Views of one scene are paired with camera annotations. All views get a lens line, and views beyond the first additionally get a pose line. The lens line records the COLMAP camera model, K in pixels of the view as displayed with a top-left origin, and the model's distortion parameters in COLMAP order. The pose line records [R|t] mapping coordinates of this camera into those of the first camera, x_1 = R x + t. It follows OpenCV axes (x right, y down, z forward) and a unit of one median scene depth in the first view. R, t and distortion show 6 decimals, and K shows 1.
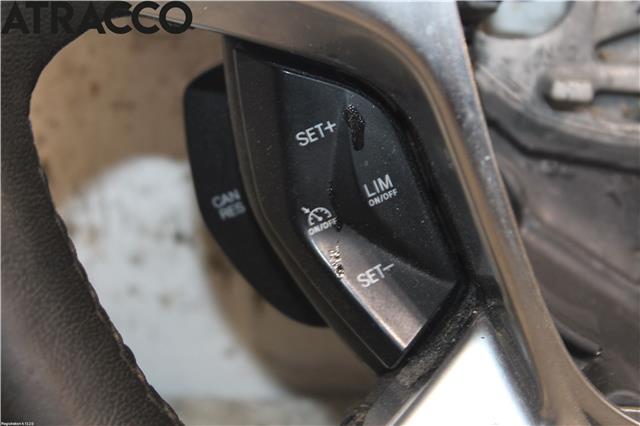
lens RADIAL K [[1644.1, 0, 320.0], [0, 1644.1, 213.0], [0, 0, 1]] dist [0.000352, 0.071670]
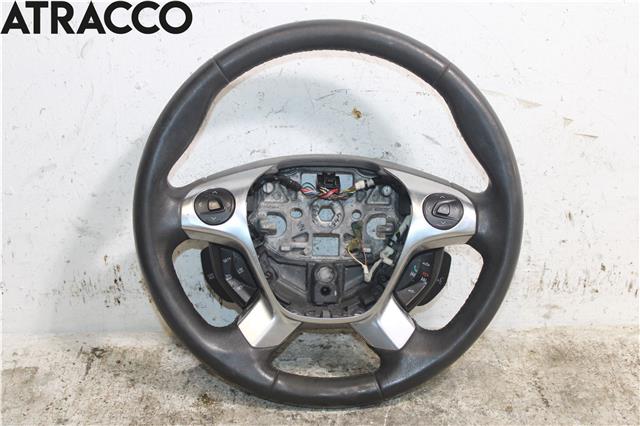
lens RADIAL K [[1040.6, 0, 320.0], [0, 1040.6, 213.0], [0, 0, 1]] dist [-0.015536, -0.015471]
pose [[0.998472, -0.041035, 0.037014, 0.142274], [0.044449, 0.994322, -0.096683, 0.109396], [-0.032837, 0.098181, 0.994627, -1.859898]]
